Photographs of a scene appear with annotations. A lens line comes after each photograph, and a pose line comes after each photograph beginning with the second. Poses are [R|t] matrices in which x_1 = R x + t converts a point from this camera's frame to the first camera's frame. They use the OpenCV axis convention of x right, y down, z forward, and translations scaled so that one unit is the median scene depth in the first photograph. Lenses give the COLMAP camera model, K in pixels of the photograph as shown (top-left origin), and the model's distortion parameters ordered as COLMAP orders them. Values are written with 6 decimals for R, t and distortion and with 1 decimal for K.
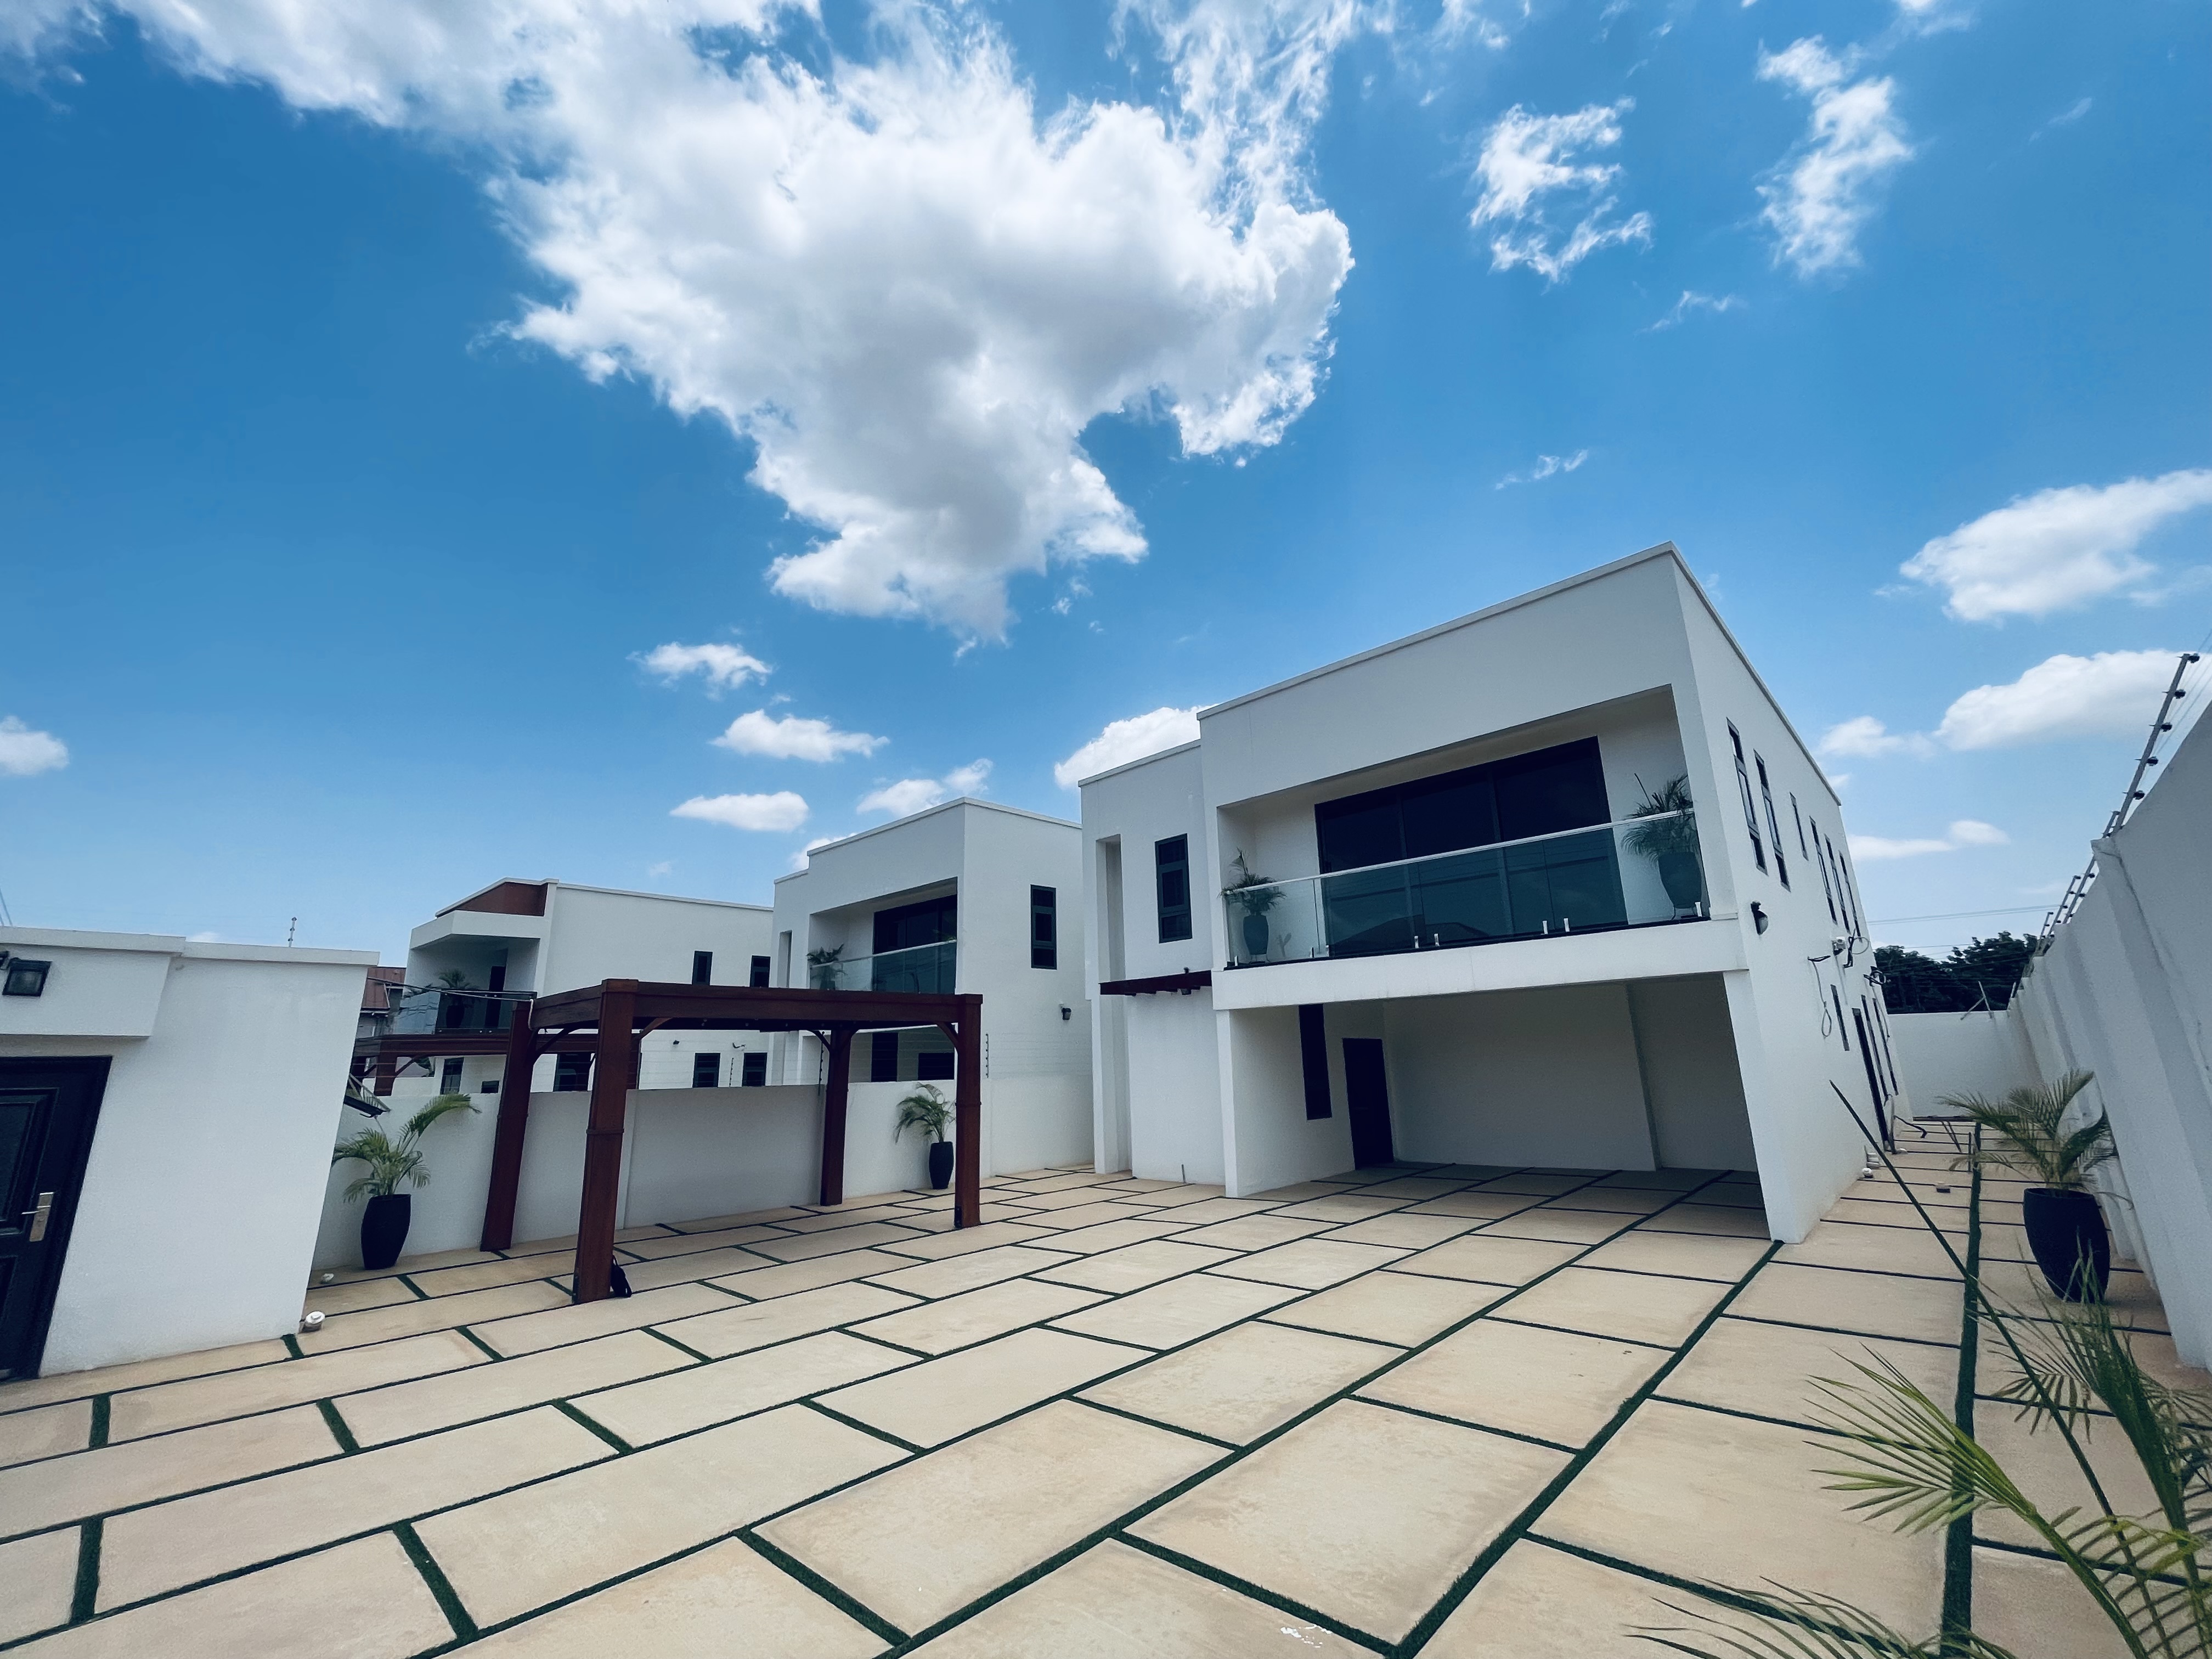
lens RADIAL K [[895.5, 0, 1104.2], [0, 895.5, 837.7], [0, 0, 1]] dist [0.002517, 0.001005]
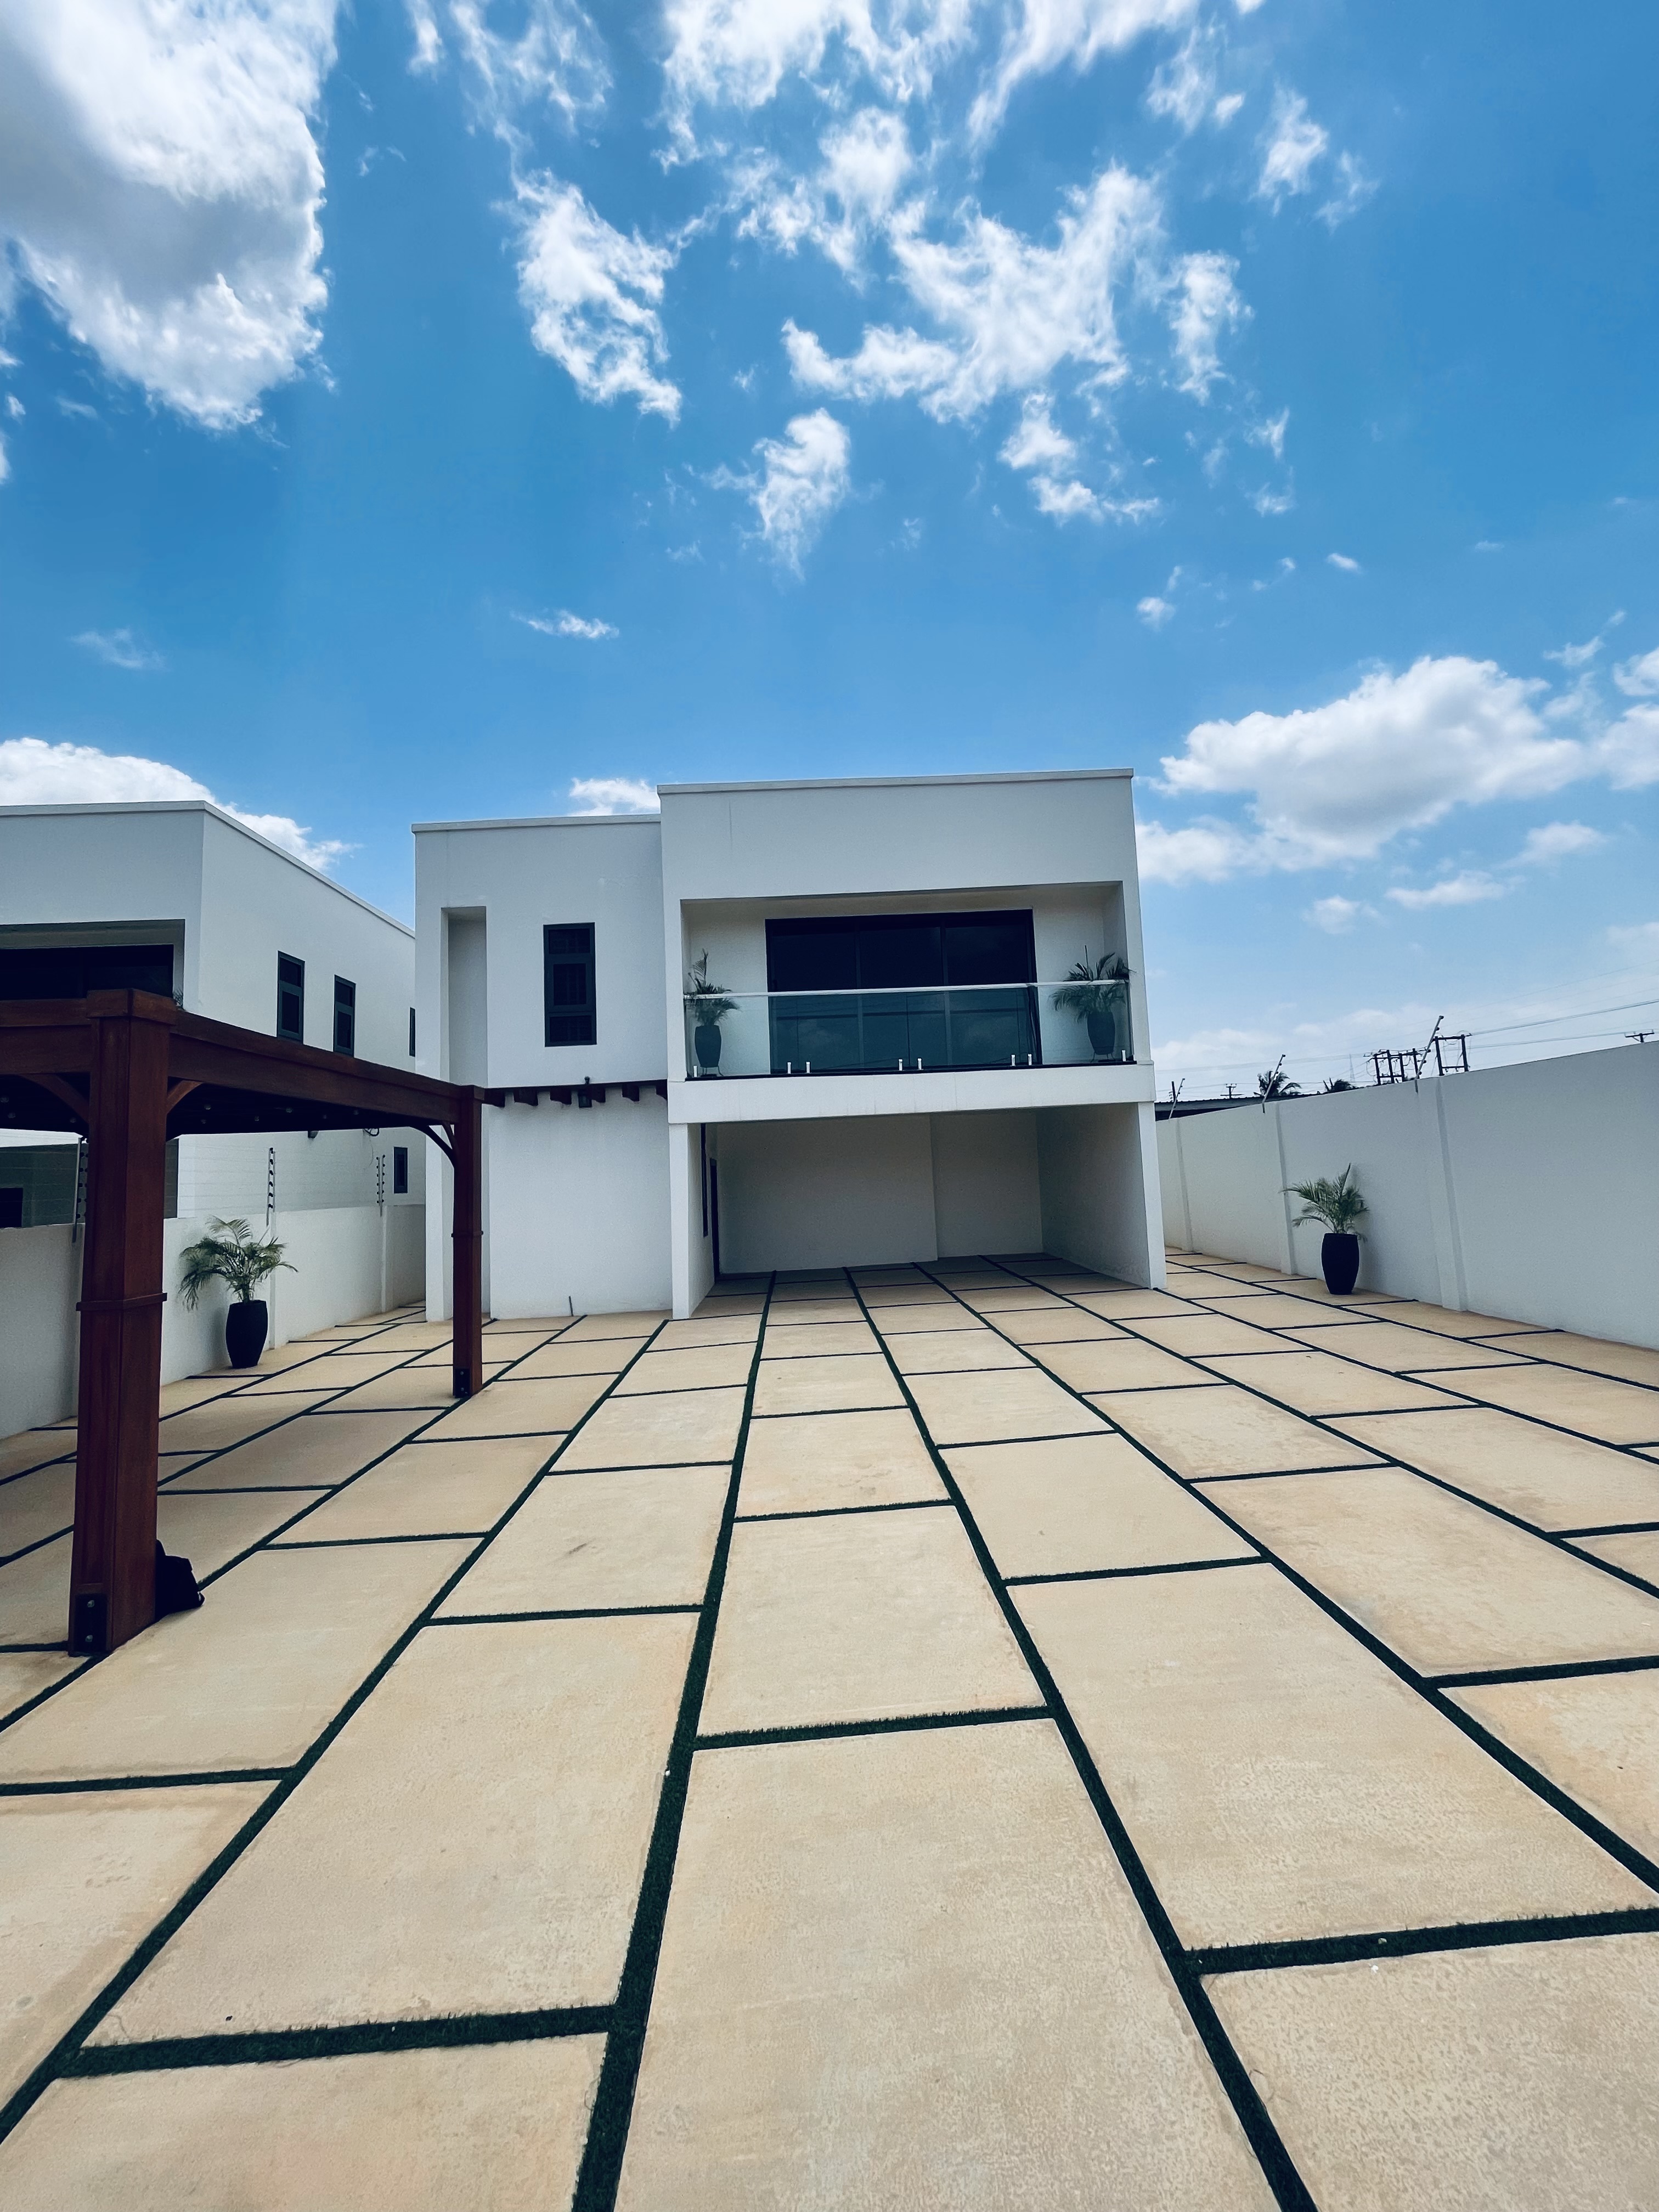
lens RADIAL K [[886.0, 0, 832.3], [0, 886.0, 1098.5], [0, 0, 1]] dist [-0.000638, 0.000061]
pose [[0.695559, 0.055314, 0.716336, -0.497864], [-0.147299, 0.986832, 0.066827, 0.102022], [-0.703207, -0.151998, 0.694548, 0.327317]]
